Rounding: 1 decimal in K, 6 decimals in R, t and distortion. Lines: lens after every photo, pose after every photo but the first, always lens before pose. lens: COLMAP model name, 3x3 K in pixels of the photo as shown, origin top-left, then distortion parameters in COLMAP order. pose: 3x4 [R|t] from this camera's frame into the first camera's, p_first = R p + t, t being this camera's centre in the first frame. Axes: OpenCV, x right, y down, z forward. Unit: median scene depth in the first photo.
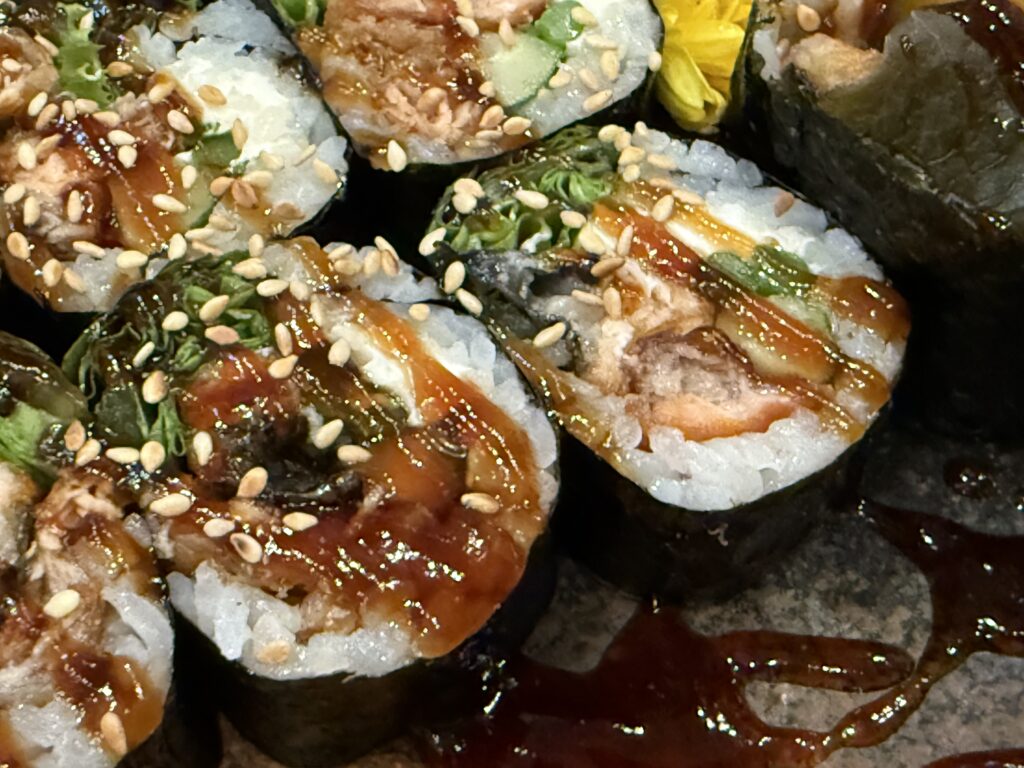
lens RADIAL K [[1479.4, 0, 513.2], [0, 1479.4, 389.5], [0, 0, 1]] dist [0.019262, 0.000000]
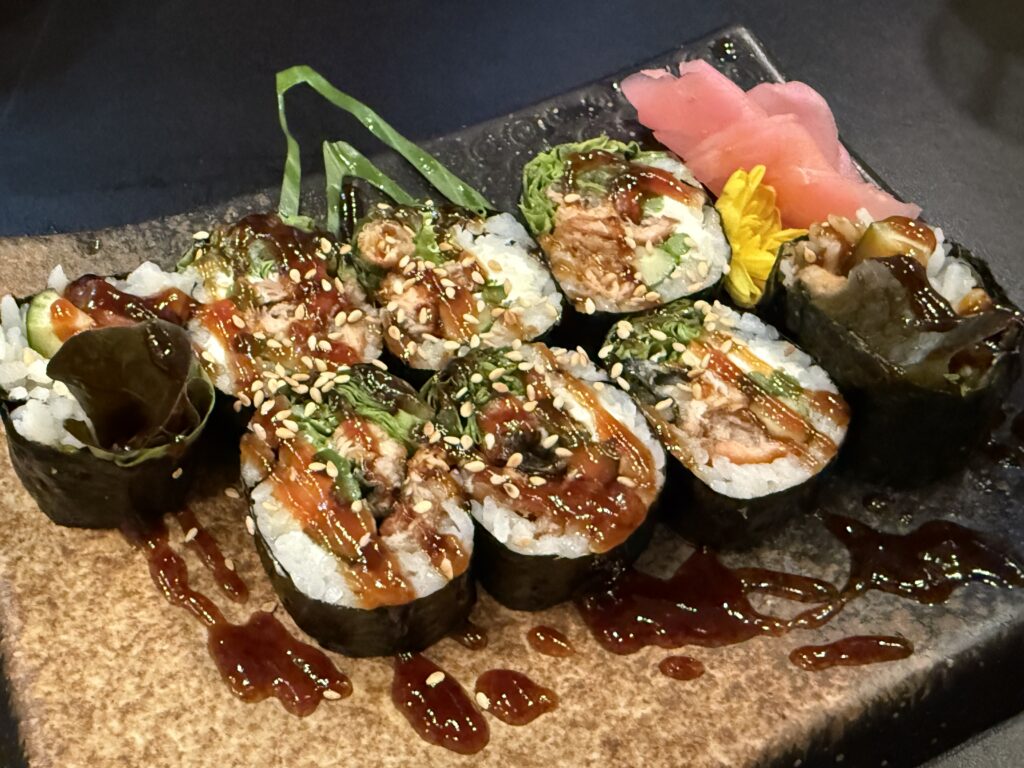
lens RADIAL K [[1059.2, 0, 507.9], [0, 1059.2, 375.1], [0, 0, 1]] dist [0.016521, 0.000000]
pose [[0.992825, 0.100626, -0.064598, -0.093214], [-0.105466, 0.991477, -0.076487, 0.053429], [0.056351, 0.082751, 0.994976, -0.411705]]
